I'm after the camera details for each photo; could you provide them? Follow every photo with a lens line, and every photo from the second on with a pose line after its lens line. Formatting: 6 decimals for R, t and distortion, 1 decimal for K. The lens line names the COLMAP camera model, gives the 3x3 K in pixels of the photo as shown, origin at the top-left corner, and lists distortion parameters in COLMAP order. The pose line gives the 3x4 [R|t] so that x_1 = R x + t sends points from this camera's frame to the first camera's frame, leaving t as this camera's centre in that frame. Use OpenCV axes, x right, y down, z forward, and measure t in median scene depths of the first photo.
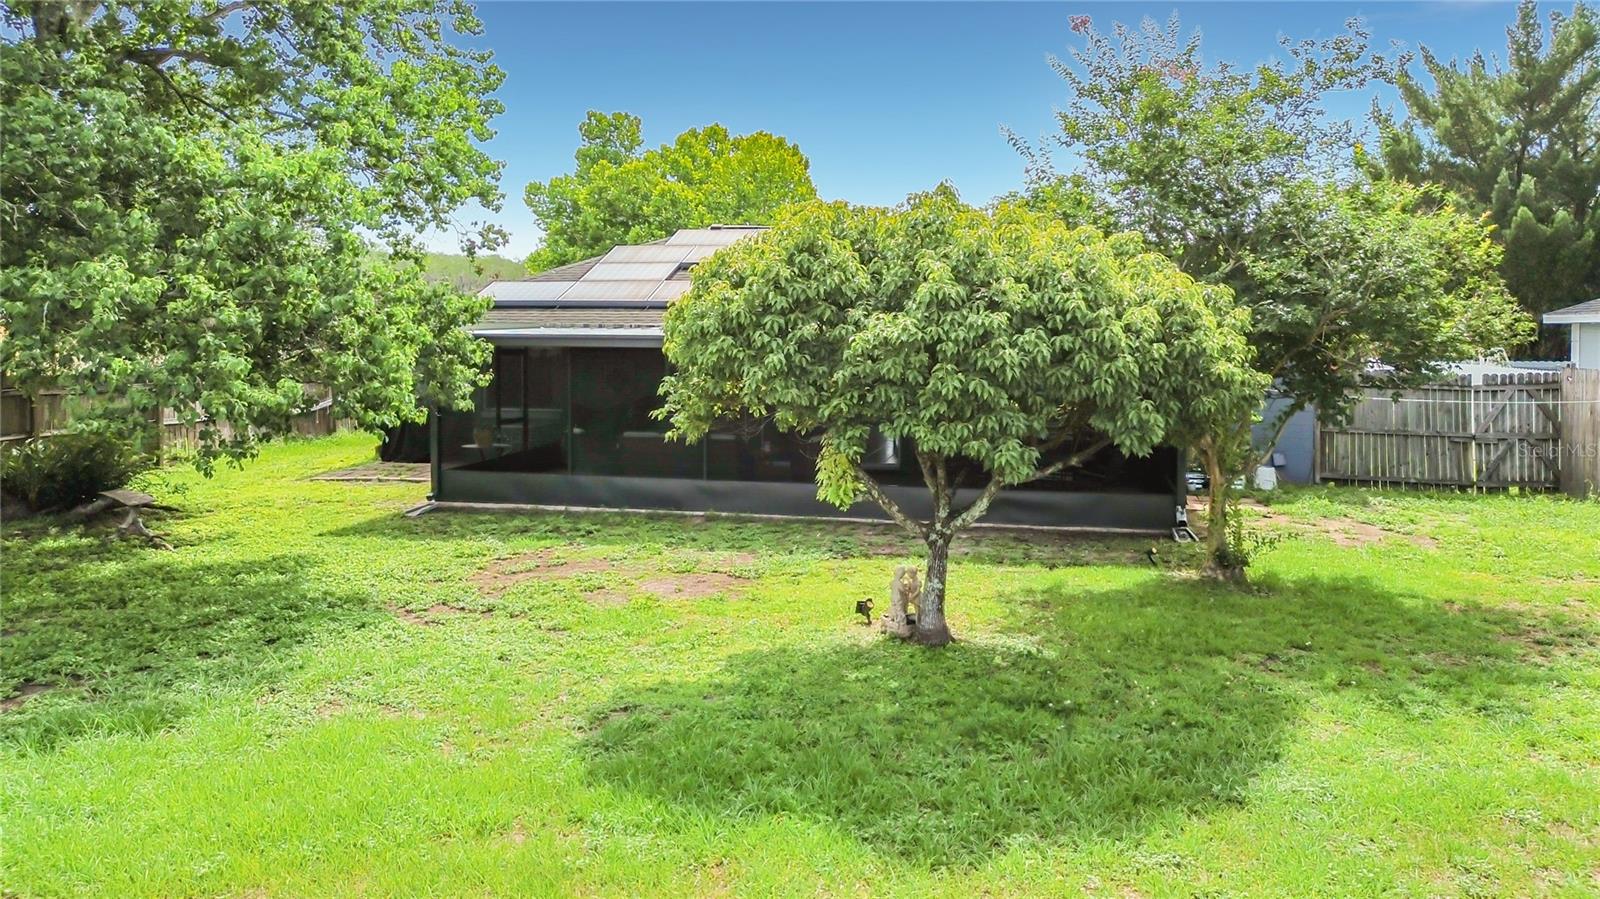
lens RADIAL K [[1158.0, 0, 774.5], [0, 1158.0, 452.7], [0, 0, 1]] dist [0.057927, -0.082911]
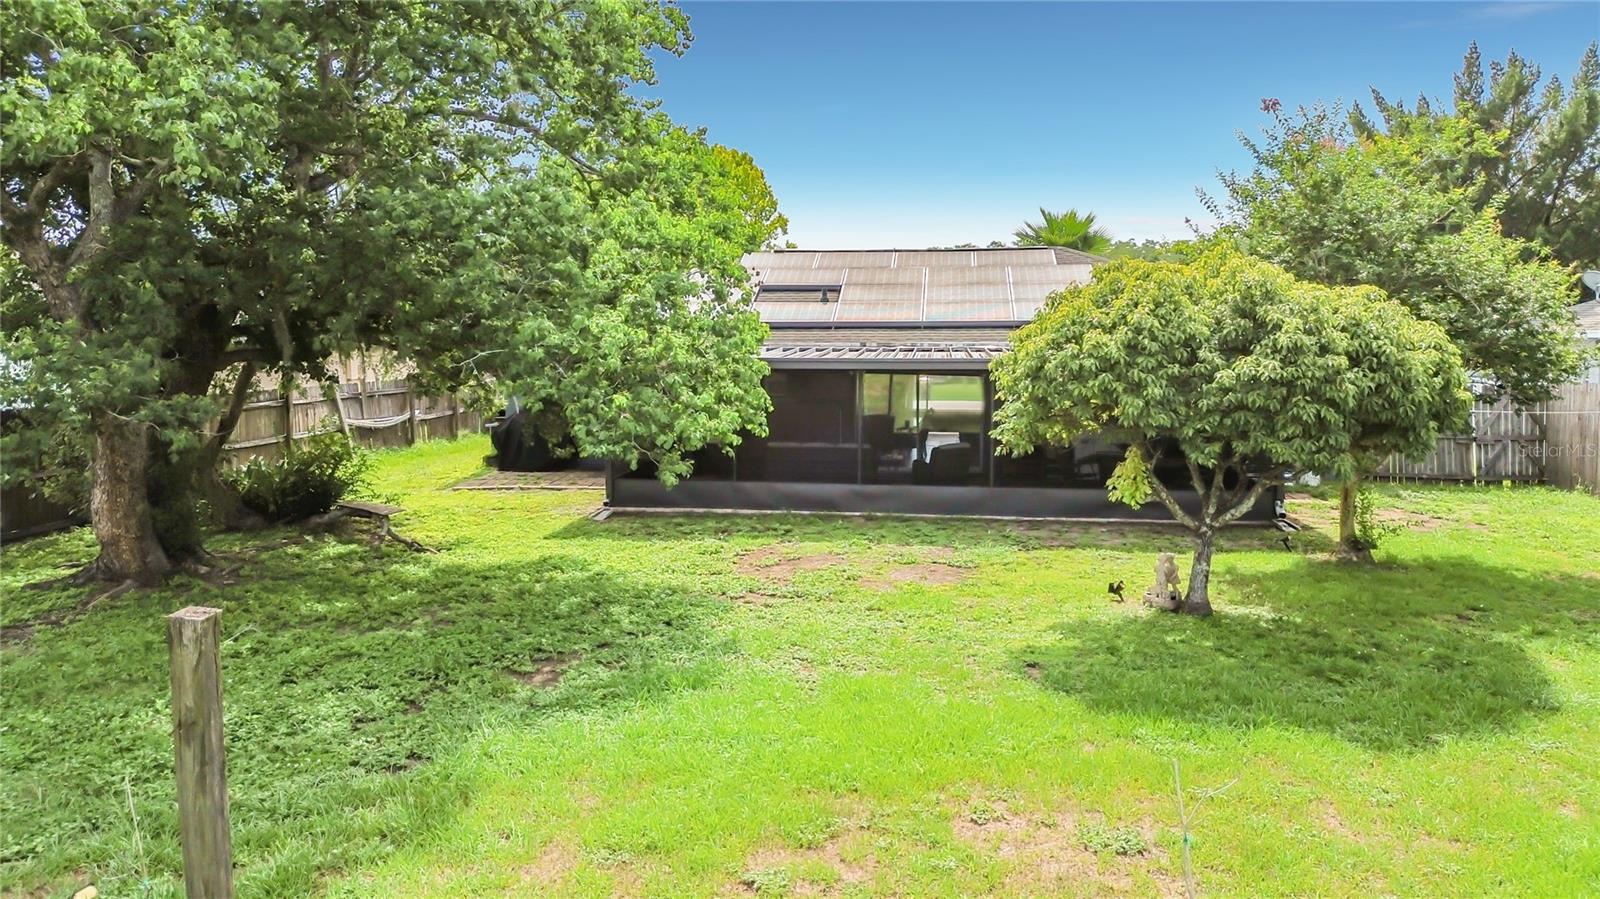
lens RADIAL K [[1121.4, 0, 799.7], [0, 1121.4, 502.0], [0, 0, 1]] dist [-0.005414, -0.003856]
pose [[0.996048, -0.015610, 0.087435, -0.303452], [0.011883, 0.999005, 0.042983, -0.010282], [-0.088019, -0.041774, 0.995242, -0.121252]]
